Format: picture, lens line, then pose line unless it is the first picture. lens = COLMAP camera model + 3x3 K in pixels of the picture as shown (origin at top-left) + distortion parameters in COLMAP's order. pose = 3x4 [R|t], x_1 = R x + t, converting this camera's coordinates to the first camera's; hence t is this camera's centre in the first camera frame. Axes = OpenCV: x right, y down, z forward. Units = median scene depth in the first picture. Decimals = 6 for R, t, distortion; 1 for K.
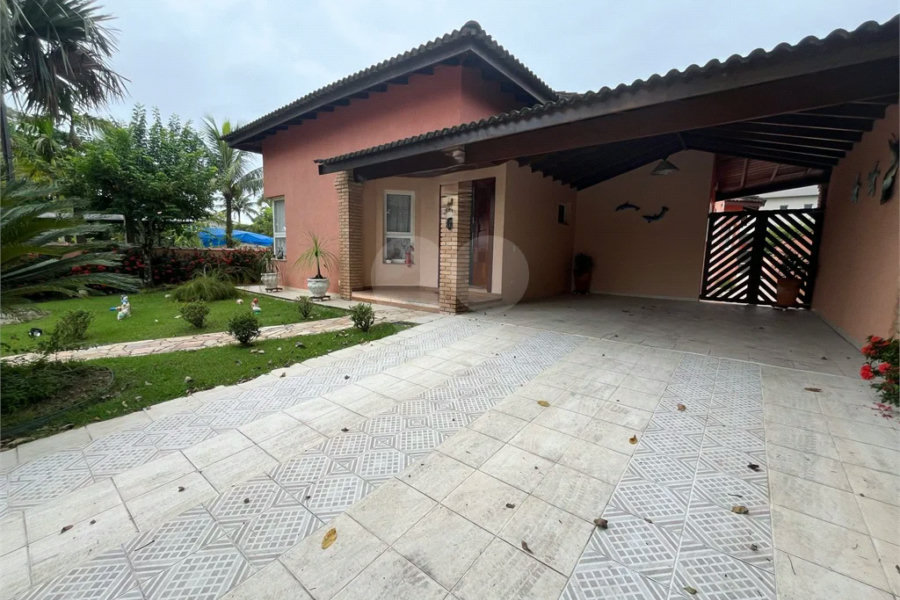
lens RADIAL K [[365.0, 0, 447.7], [0, 365.0, 300.8], [0, 0, 1]] dist [-0.003042, 0.000409]
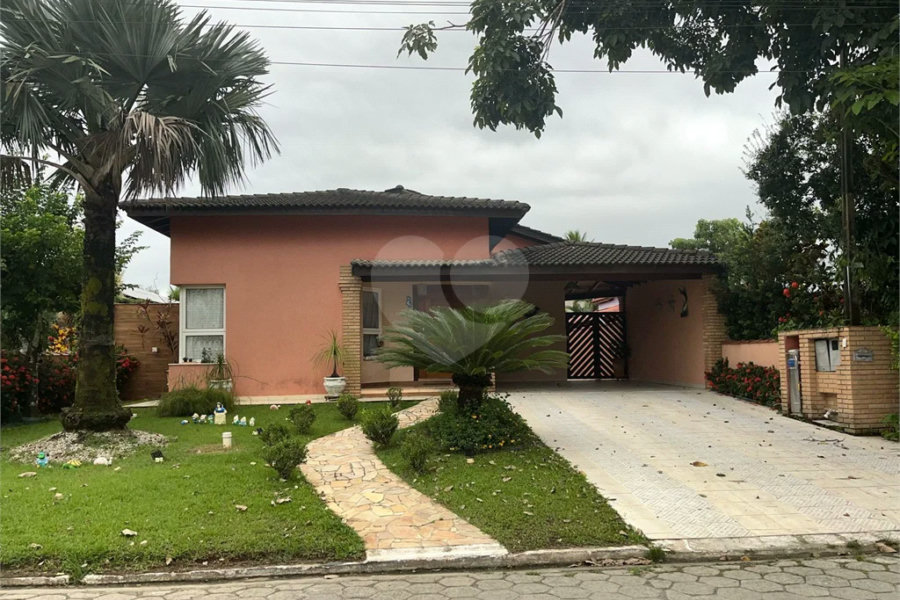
lens RADIAL K [[684.5, 0, 450.0], [0, 684.5, 300.0], [0, 0, 1]] dist [0.087644, 0.001180]
pose [[0.732876, 0.022372, 0.679994, -1.413548], [0.119549, 0.979674, -0.161078, 0.072042], [-0.669777, 0.199343, 0.715305, -0.566442]]
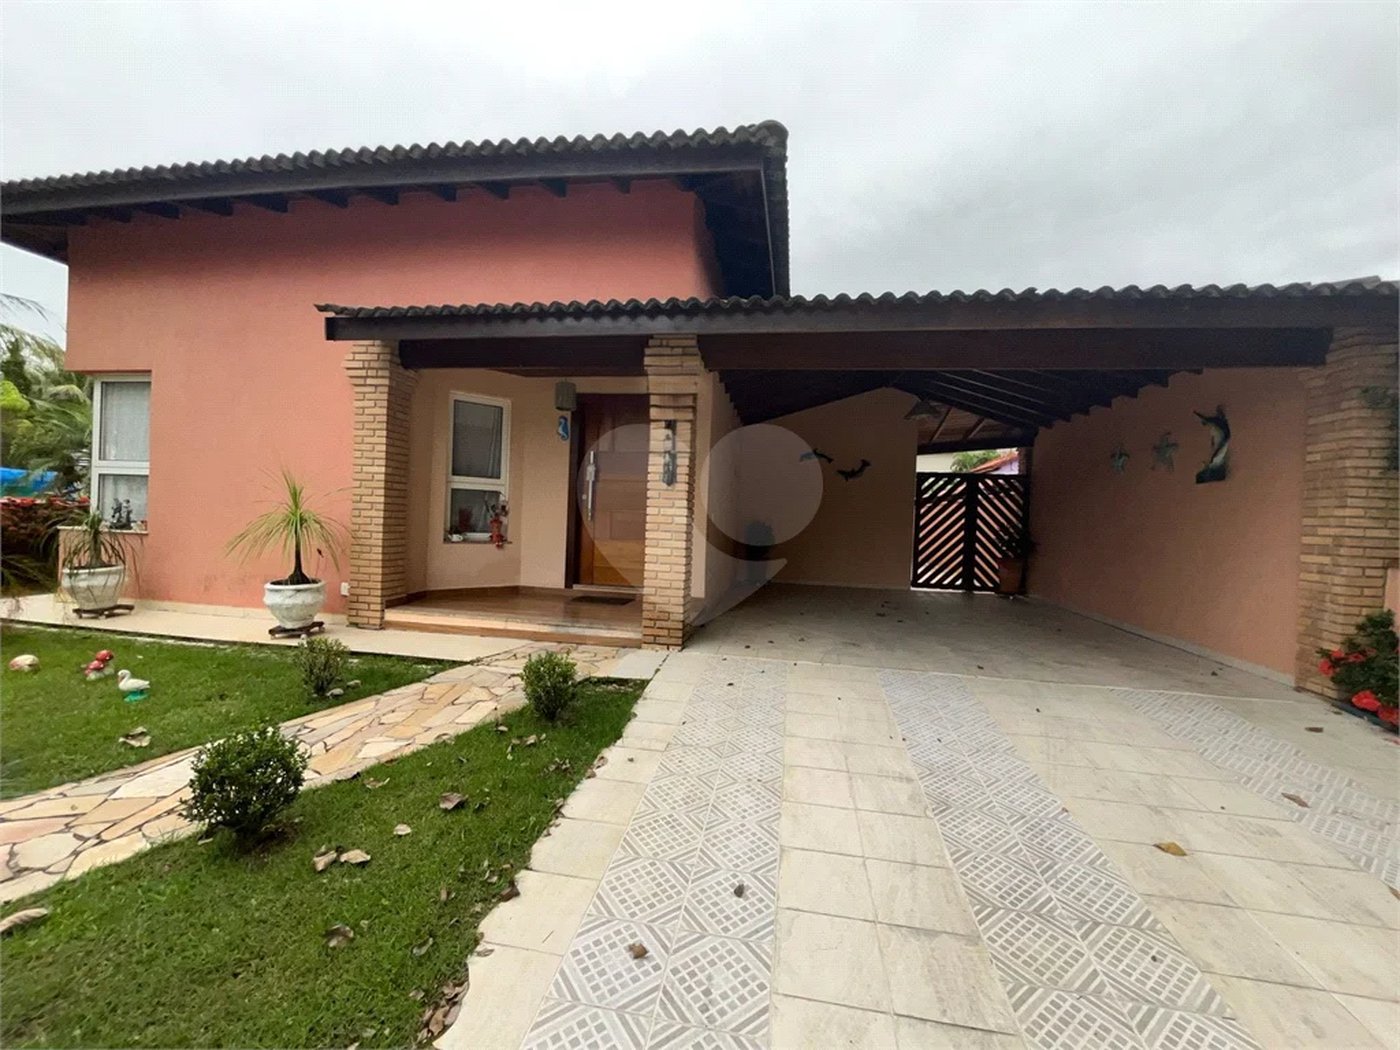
lens RADIAL K [[568.5, 0, 698.7], [0, 568.5, 524.4], [0, 0, 1]] dist [-0.002917, -0.000166]
pose [[0.873358, 0.007051, 0.487029, -0.275156], [0.041583, 0.995165, -0.088976, -0.051229], [-0.485301, 0.097960, 0.868842, 0.221970]]
